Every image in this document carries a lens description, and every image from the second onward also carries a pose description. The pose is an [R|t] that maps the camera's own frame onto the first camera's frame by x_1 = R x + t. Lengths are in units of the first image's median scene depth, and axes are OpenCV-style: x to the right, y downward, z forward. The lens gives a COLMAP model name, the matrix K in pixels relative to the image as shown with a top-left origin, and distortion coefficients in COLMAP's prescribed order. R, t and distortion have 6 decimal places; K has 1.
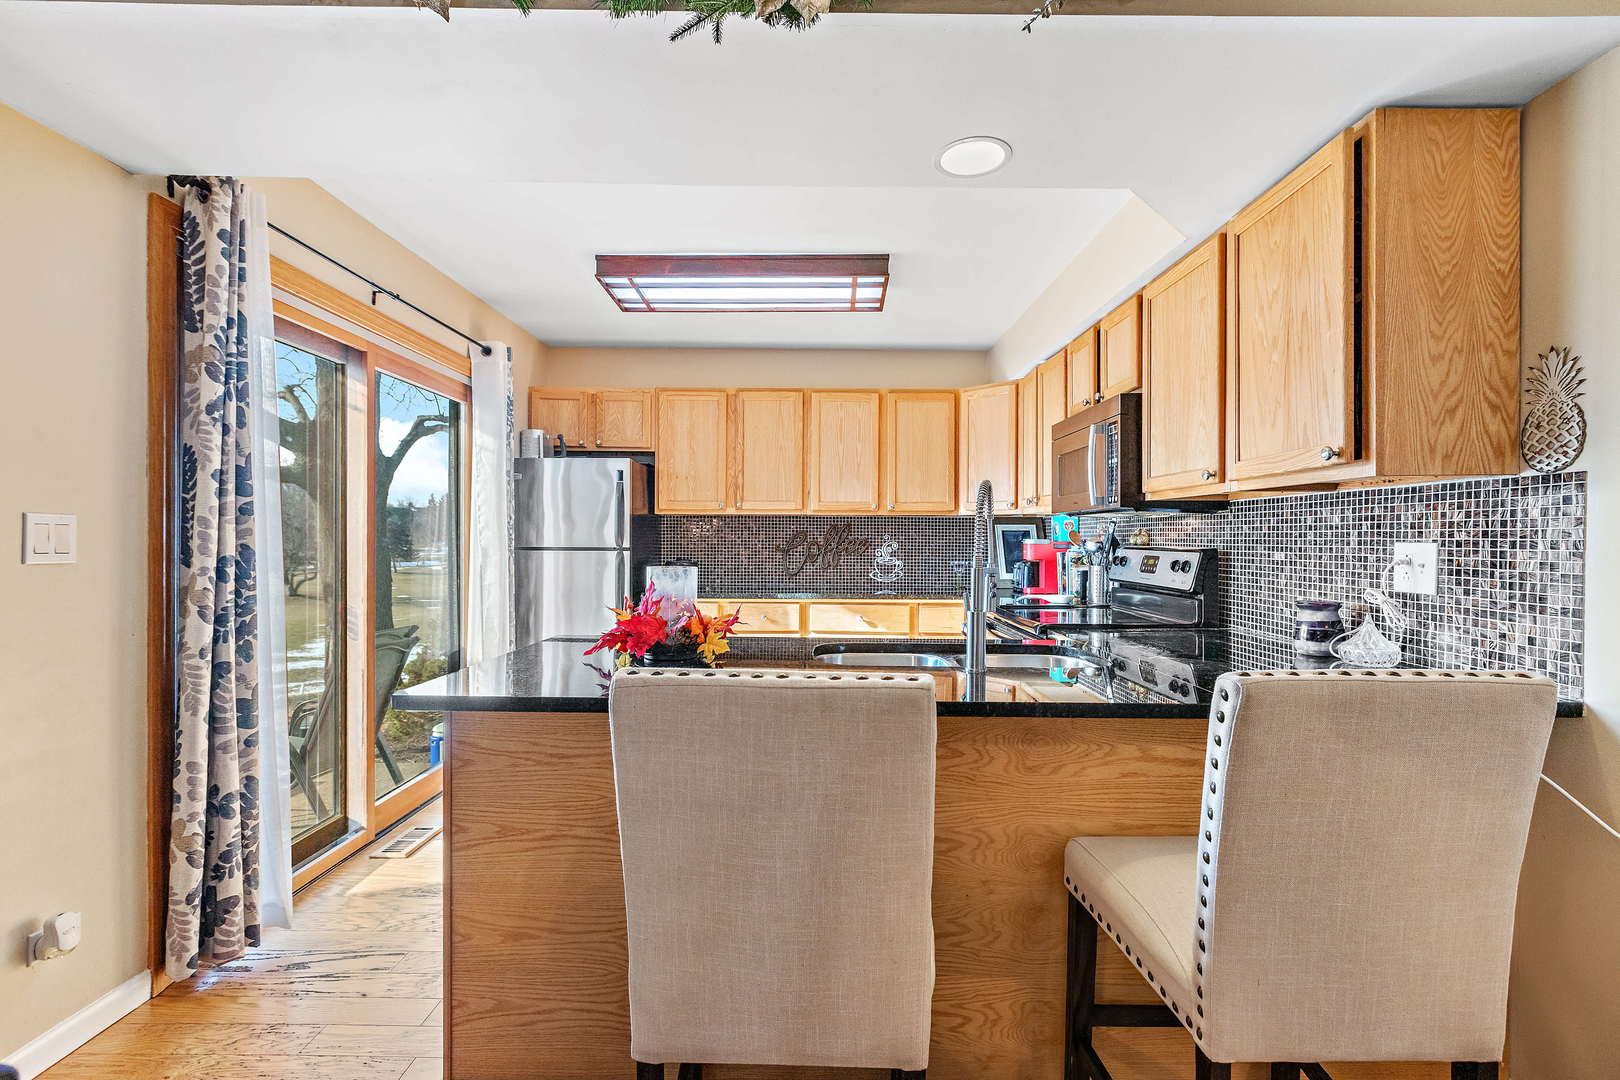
lens RADIAL K [[728.8, 0, 797.2], [0, 728.8, 541.8], [0, 0, 1]] dist [0.000743, -0.000345]
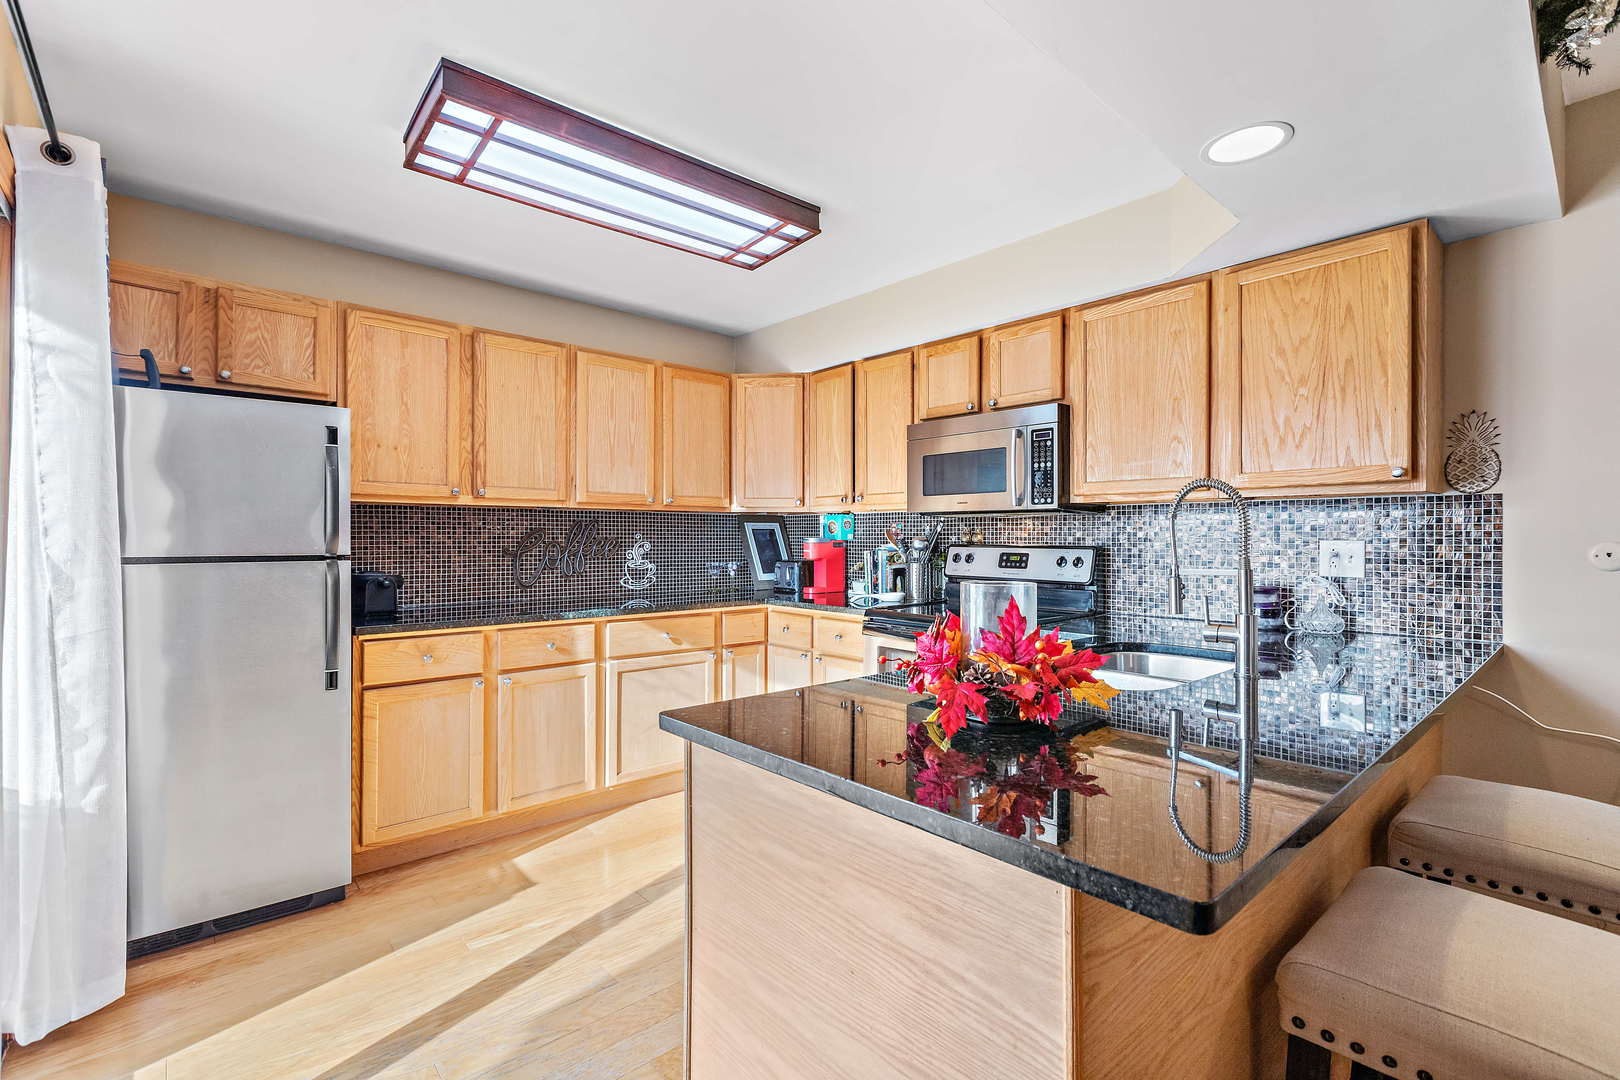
lens RADIAL K [[728.8, 0, 800.5], [0, 728.8, 538.7], [0, 0, 1]] dist [0.000743, -0.000345]
pose [[0.739244, -0.005982, 0.673411, -0.598152], [0.006321, 0.999978, 0.001944, -0.007966], [-0.673408, 0.002820, 0.739266, 0.485768]]
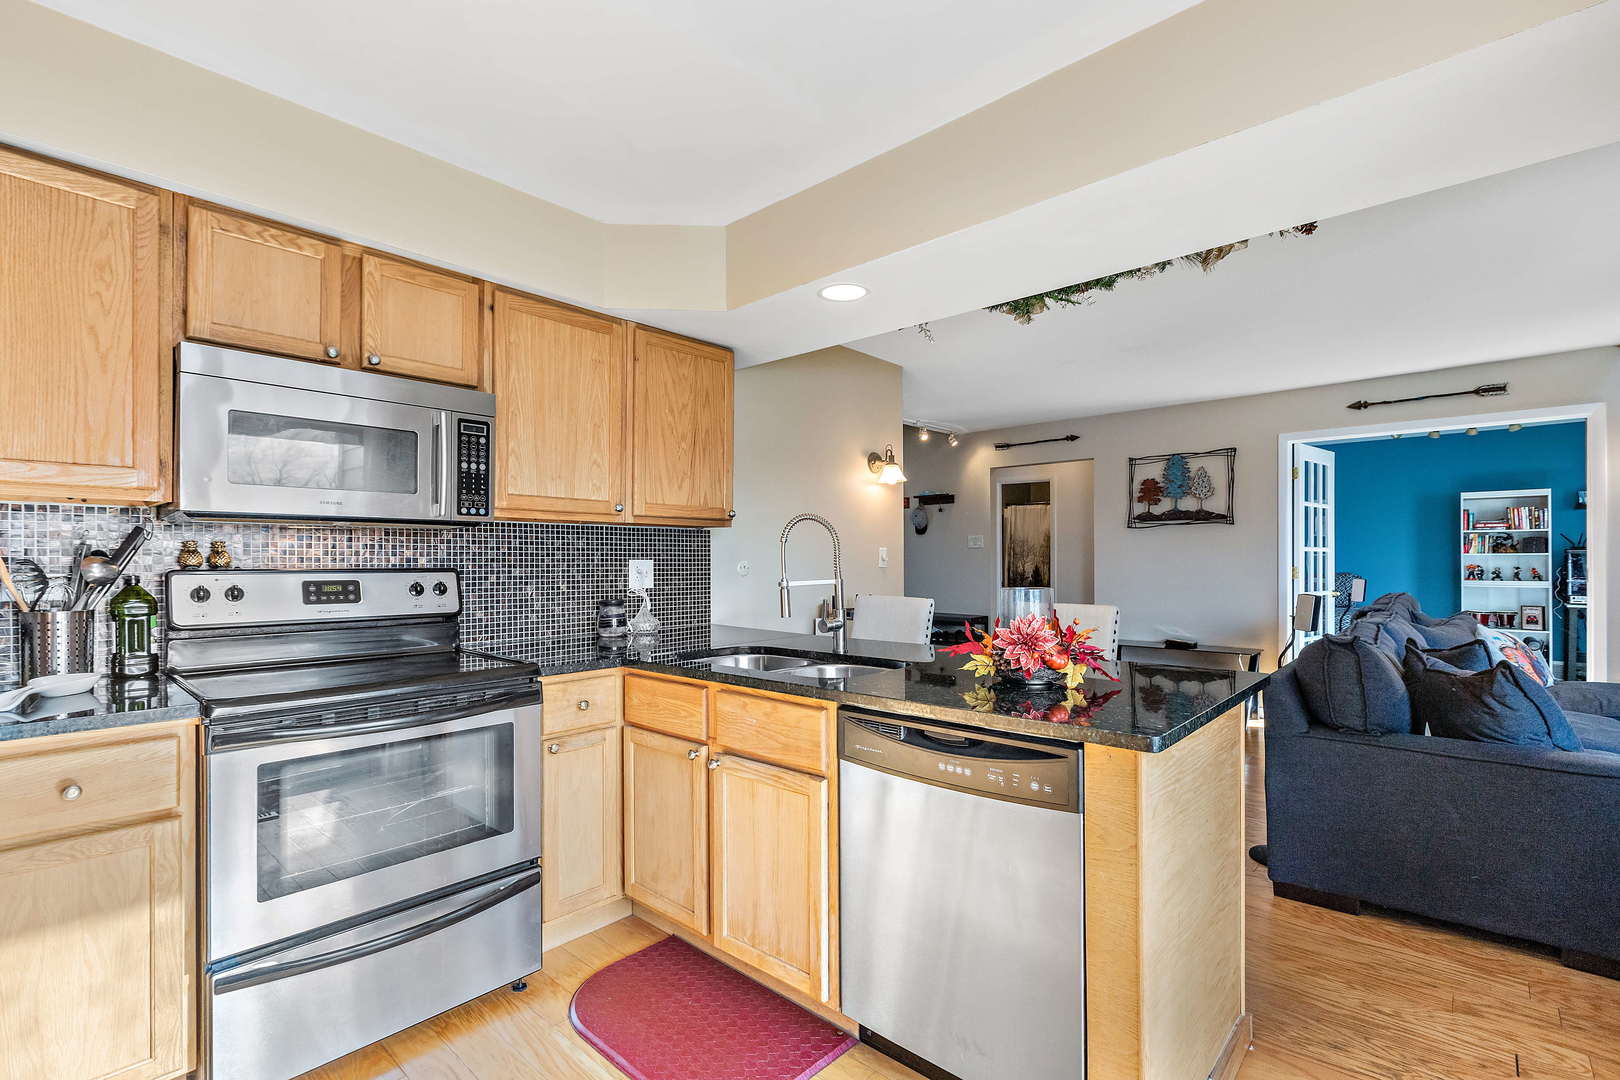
lens RADIAL K [[728.8, 0, 815.5], [0, 728.8, 550.4], [0, 0, 1]] dist [0.000743, -0.000345]
pose [[-0.756699, 0.002659, 0.653758, -0.459035], [0.000586, 0.999994, -0.003389, -0.010977], [-0.653763, -0.002181, -0.756696, 1.496636]]
